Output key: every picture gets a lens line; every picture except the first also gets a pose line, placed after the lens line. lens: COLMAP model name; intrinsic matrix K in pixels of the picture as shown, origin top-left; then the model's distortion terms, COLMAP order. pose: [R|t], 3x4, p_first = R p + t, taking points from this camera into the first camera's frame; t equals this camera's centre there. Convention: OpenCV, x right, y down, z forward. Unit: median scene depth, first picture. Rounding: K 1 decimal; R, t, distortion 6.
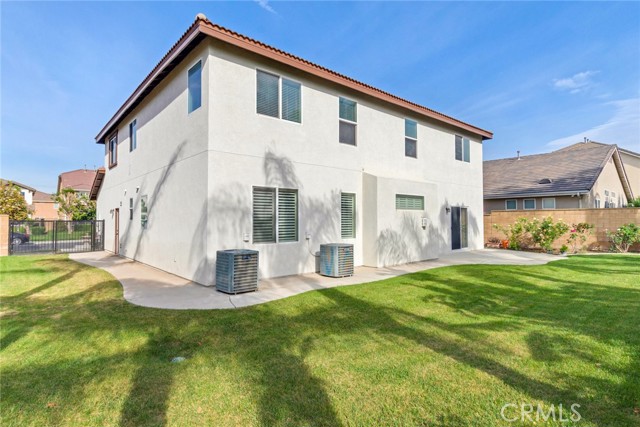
lens RADIAL K [[330.2, 0, 312.1], [0, 330.2, 205.7], [0, 0, 1]] dist [-0.003388, -0.000417]
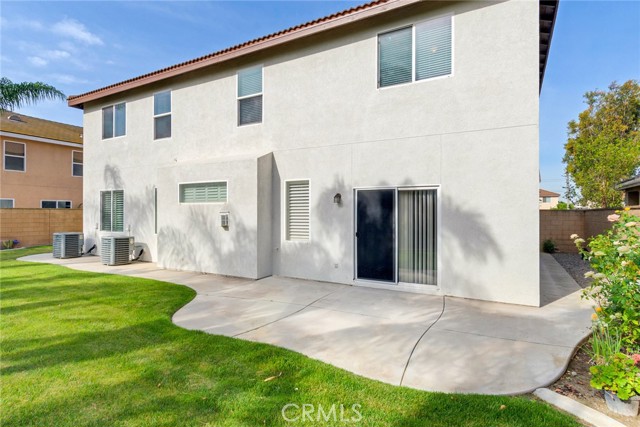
lens RADIAL K [[364.7, 0, 332.3], [0, 364.7, 206.9], [0, 0, 1]] dist [0.019238, -0.000148]
pose [[0.324978, -0.010791, -0.945660, 1.265176], [0.036243, 0.999342, 0.001051, 0.035392], [0.945027, -0.034615, 0.325156, 1.079664]]
